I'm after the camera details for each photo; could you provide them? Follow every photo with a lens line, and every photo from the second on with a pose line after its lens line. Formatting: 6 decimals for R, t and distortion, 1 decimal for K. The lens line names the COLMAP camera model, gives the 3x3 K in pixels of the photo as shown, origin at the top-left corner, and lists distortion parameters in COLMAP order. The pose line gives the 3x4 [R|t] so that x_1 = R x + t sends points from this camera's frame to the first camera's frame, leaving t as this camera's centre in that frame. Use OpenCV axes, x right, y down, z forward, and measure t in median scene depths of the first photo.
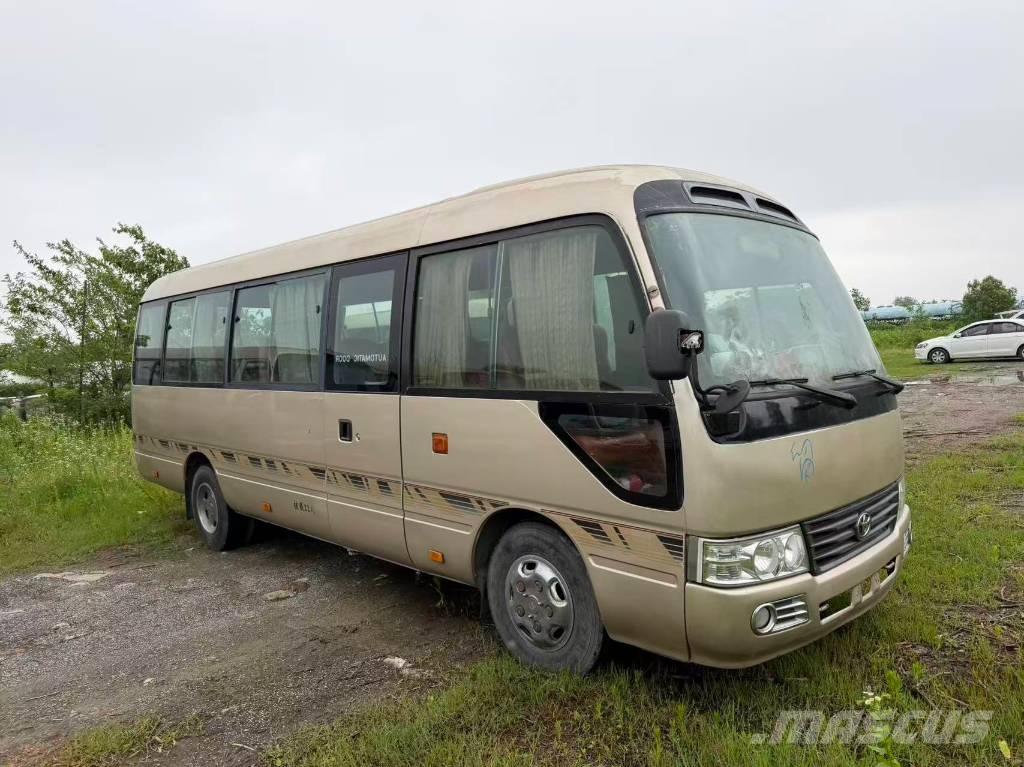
lens RADIAL K [[725.8, 0, 512.3], [0, 725.8, 400.4], [0, 0, 1]] dist [0.086814, -0.145657]
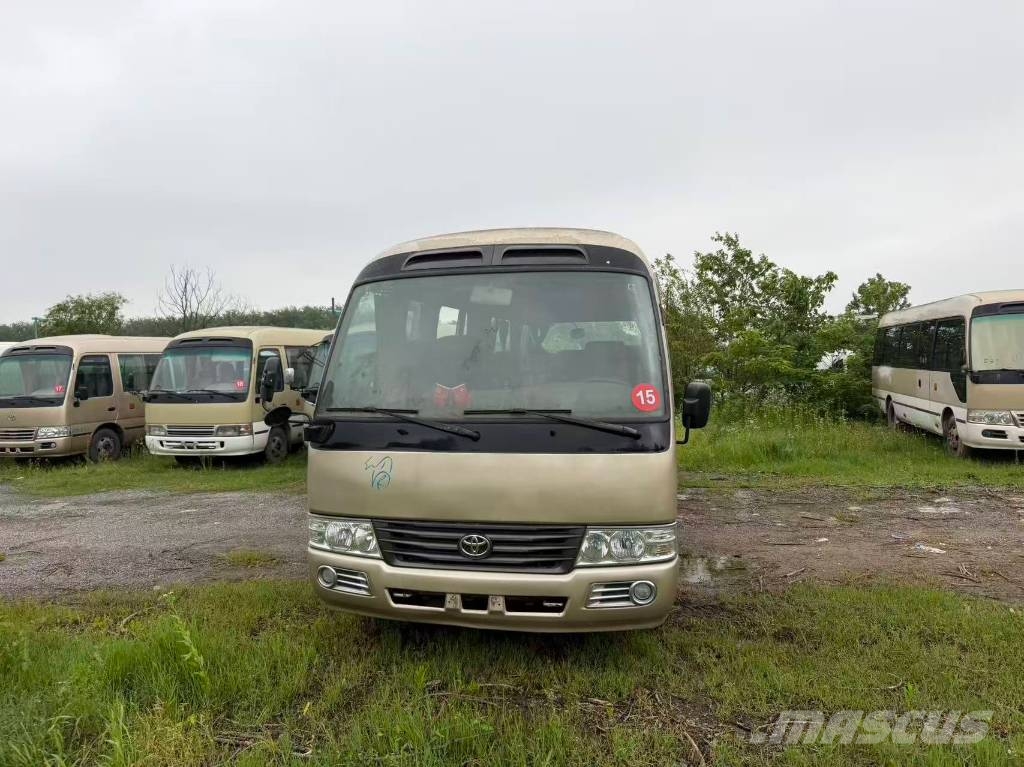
lens RADIAL K [[714.5, 0, 512.0], [0, 714.5, 383.5], [0, 0, 1]] dist [0.124449, -0.001333]
pose [[0.571200, 0.063957, -0.818315, 1.542325], [-0.063286, 0.997424, 0.033780, -0.131684], [0.818368, 0.032492, 0.573776, 0.445164]]
